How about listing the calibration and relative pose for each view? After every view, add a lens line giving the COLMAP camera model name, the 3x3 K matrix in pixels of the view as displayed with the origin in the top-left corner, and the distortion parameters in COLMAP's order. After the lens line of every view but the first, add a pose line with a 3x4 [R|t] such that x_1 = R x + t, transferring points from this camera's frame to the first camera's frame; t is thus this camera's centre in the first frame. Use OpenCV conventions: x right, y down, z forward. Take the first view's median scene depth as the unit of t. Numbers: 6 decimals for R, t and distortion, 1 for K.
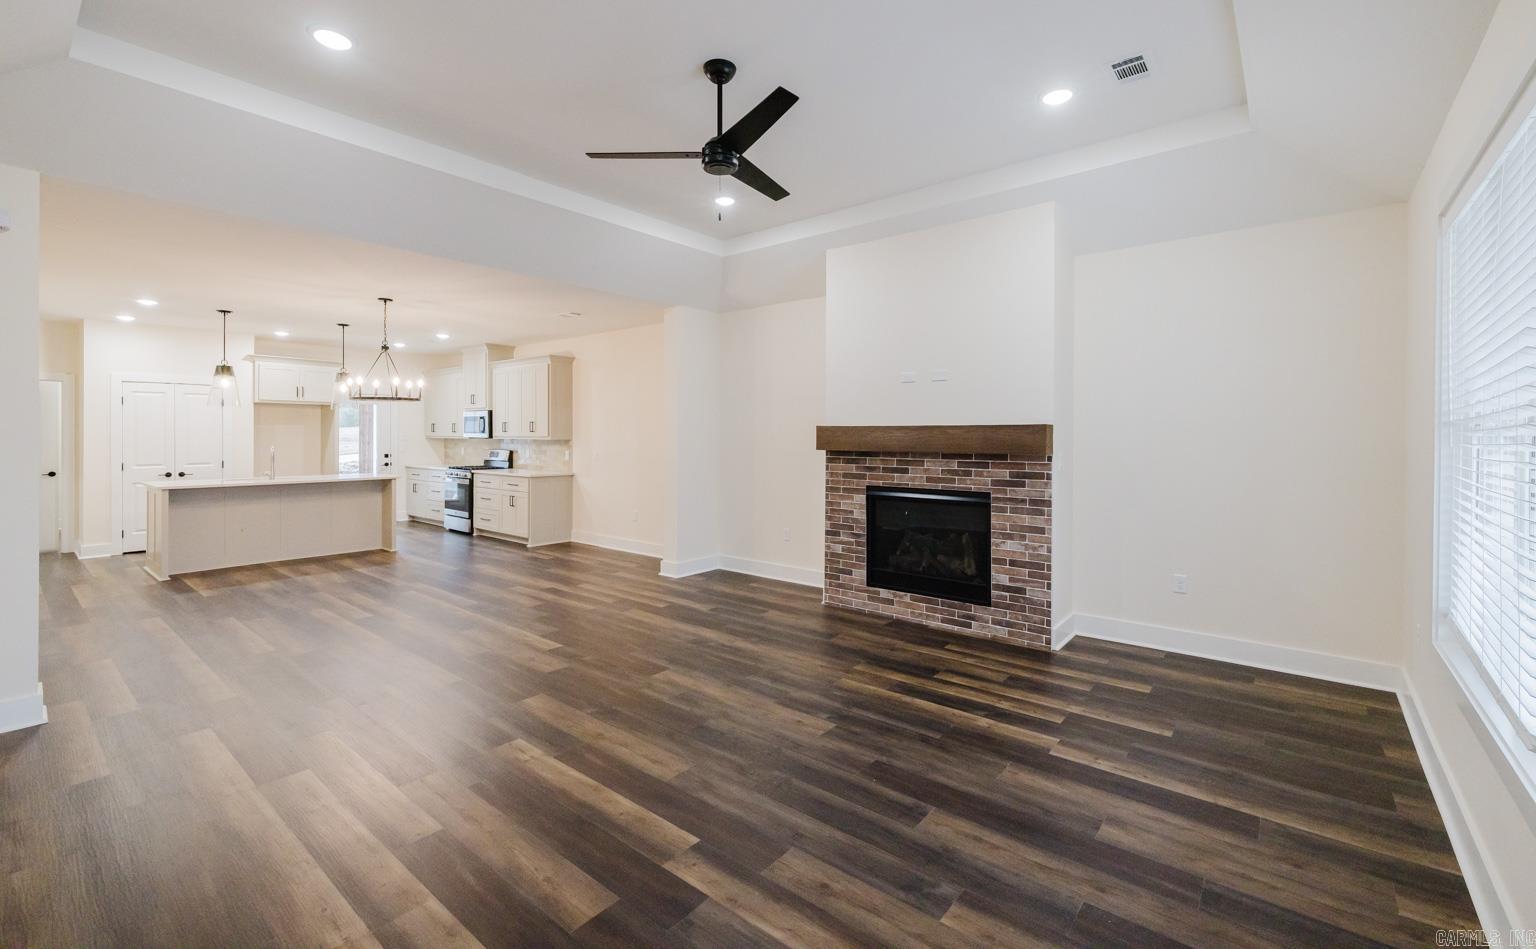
lens RADIAL K [[645.7, 0, 774.6], [0, 645.7, 437.0], [0, 0, 1]] dist [0.003143, 0.000232]
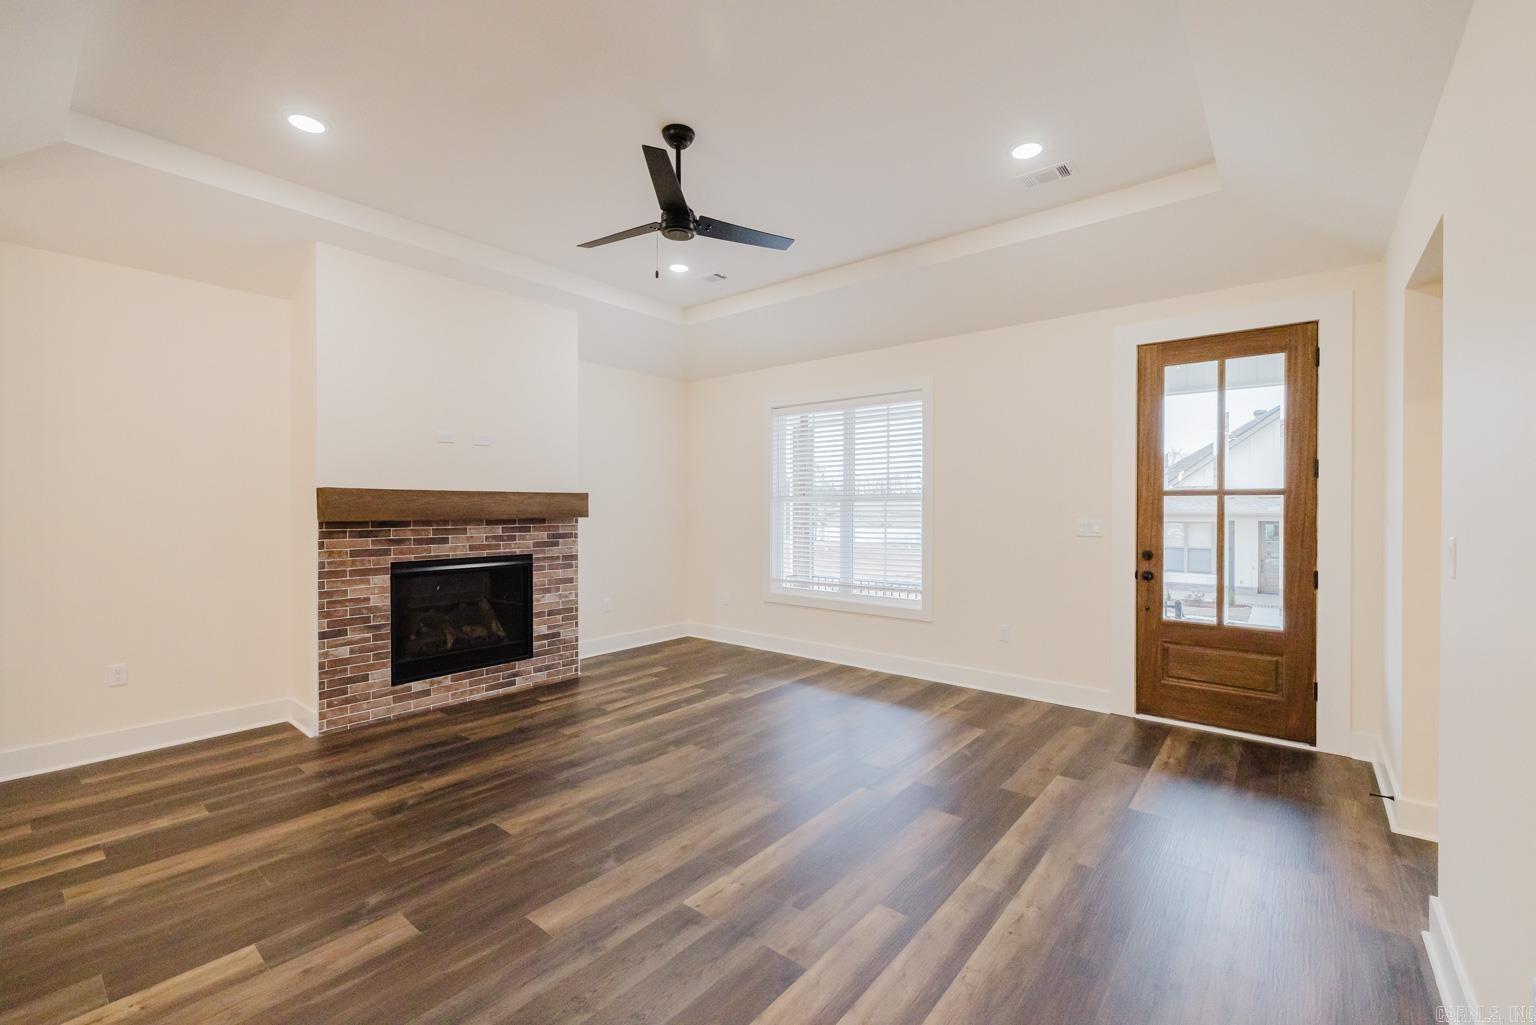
lens RADIAL K [[644.6, 0, 766.1], [0, 644.6, 511.6], [0, 0, 1]] dist [0.001028, 0.000131]
pose [[0.005562, -0.010176, 0.999933, -0.656235], [0.001514, 0.999947, 0.010168, 0.003345], [-0.999983, 0.001458, 0.005577, 0.518490]]
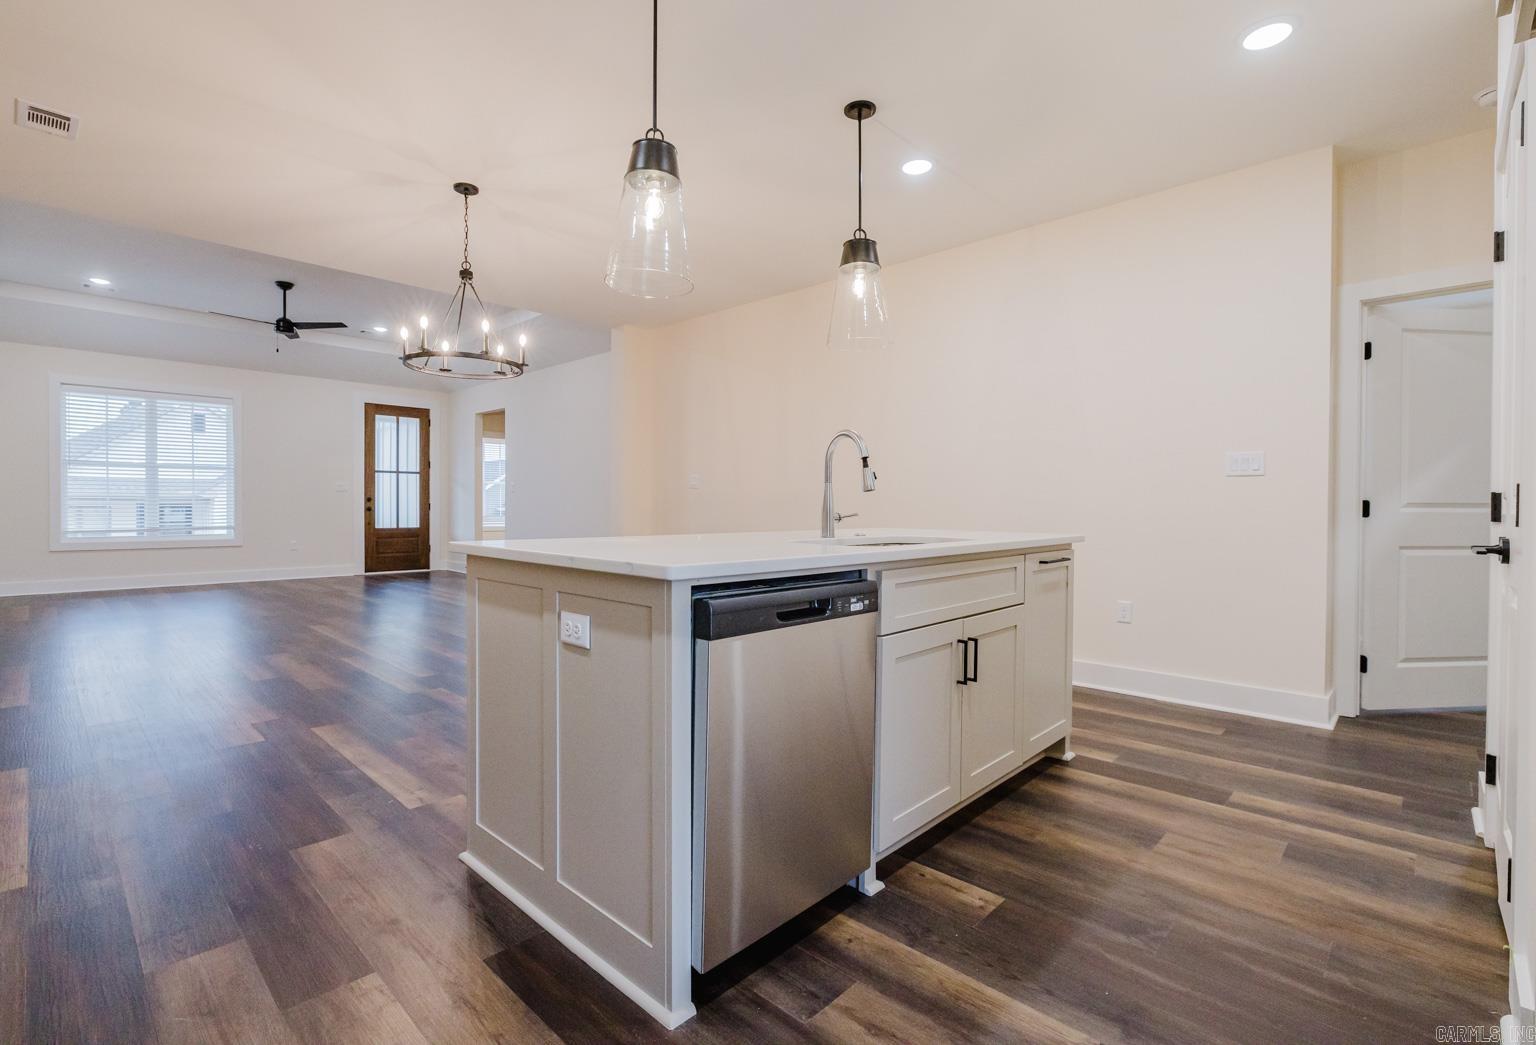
lens RADIAL K [[706.6, 0, 743.0], [0, 706.6, 508.4], [0, 0, 1]] dist [0.000656, 0.000319]
pose [[-0.994670, -0.009032, 0.102711, -1.062865], [-0.008237, 0.999933, 0.008171, 0.066864], [-0.102778, 0.007281, -0.994678, 1.861281]]
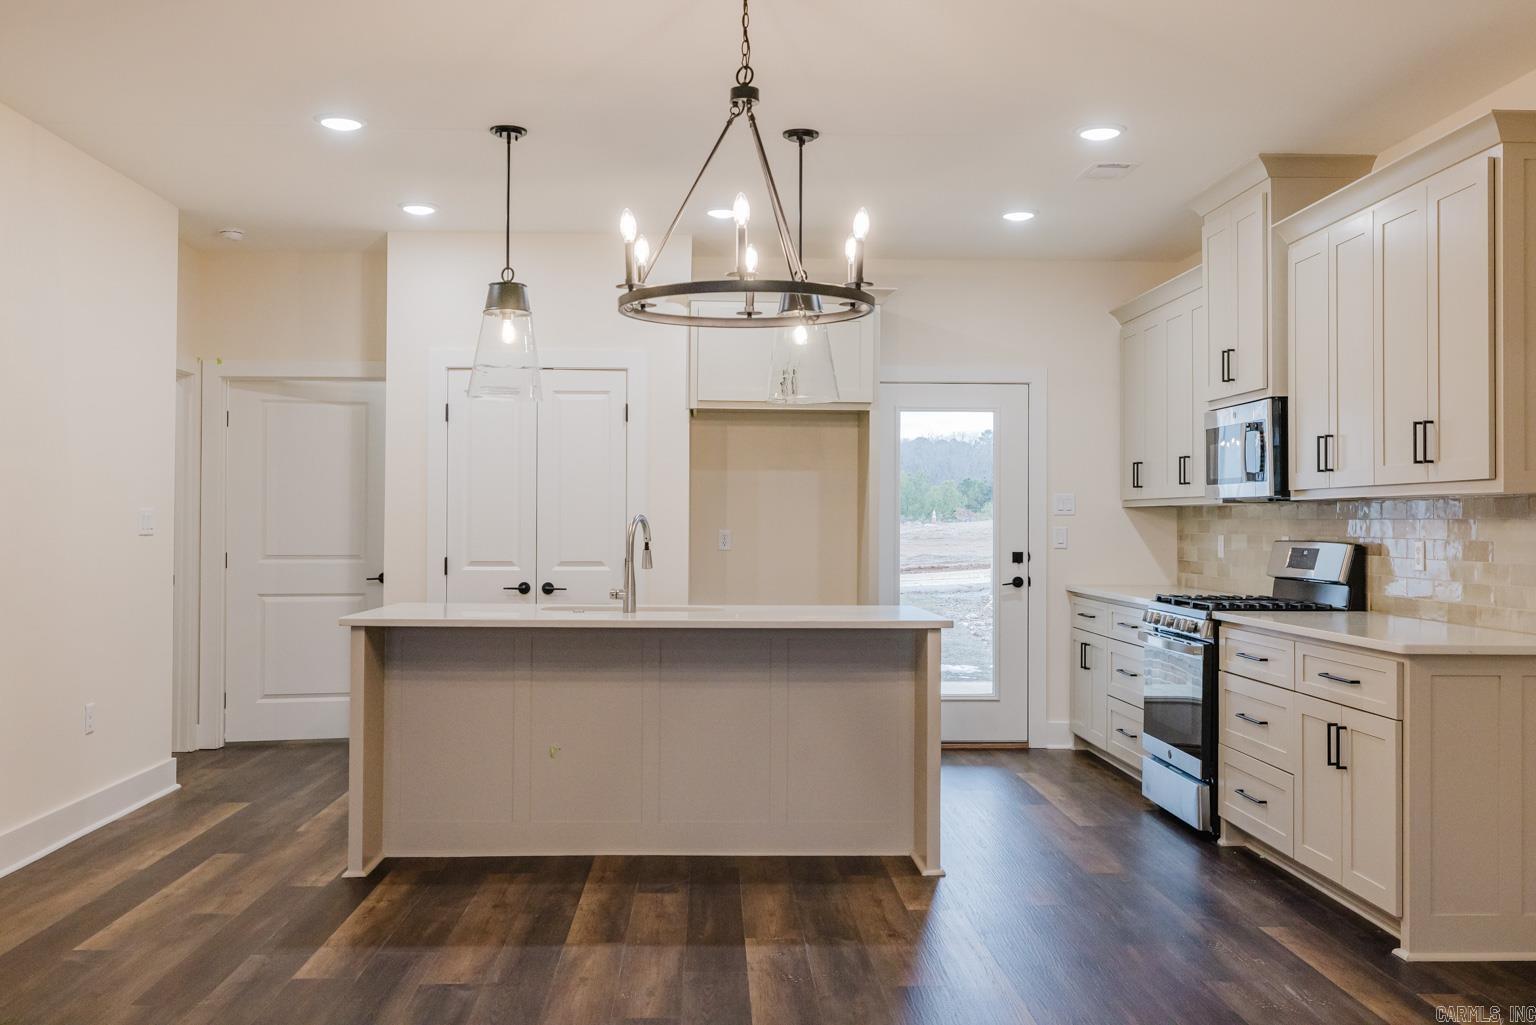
lens RADIAL K [[1414.7, 0, 764.0], [0, 1414.7, 503.4], [0, 0, 1]] dist [-0.001511, 0.000000]
pose [[0.660284, -0.011327, -0.750931, -0.233912], [-0.006380, 0.999766, -0.020691, 0.031954], [0.750989, 0.018453, 0.660057, 0.770588]]
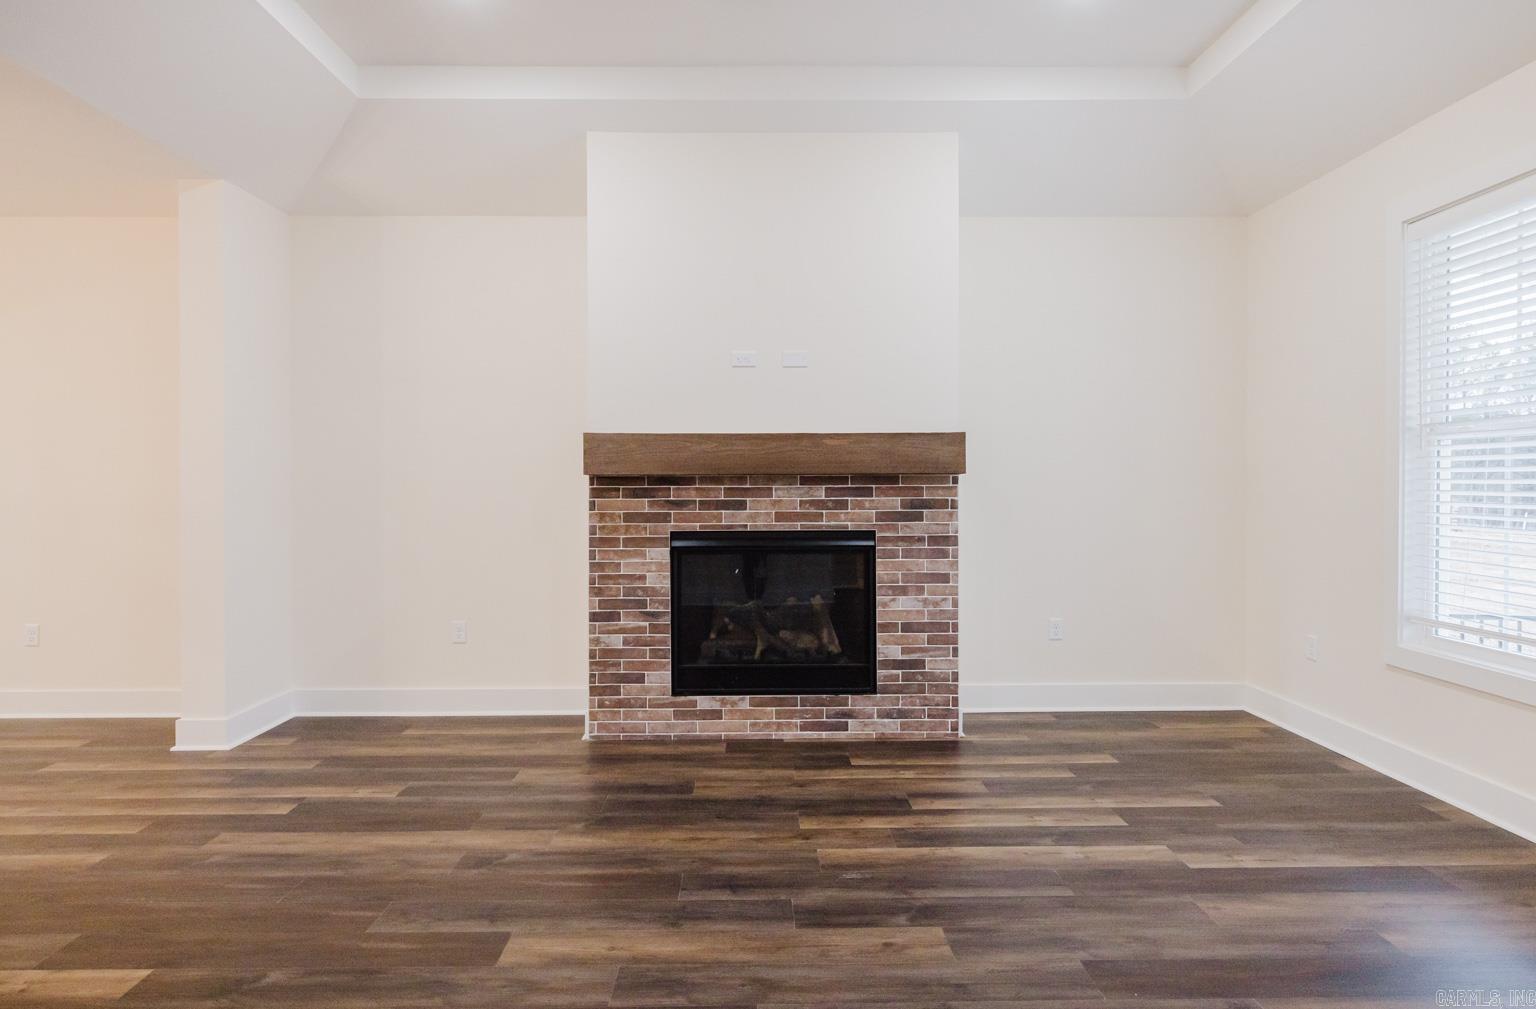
lens RADIAL K [[867.3, 0, 763.2], [0, 867.3, 489.5], [0, 0, 1]] dist [0.001386, 0.000624]
pose [[0.768016, -0.008520, 0.640374, -0.312788], [0.007010, 0.999963, 0.004896, 0.031093], [-0.640393, 0.000729, 0.768047, 0.308775]]
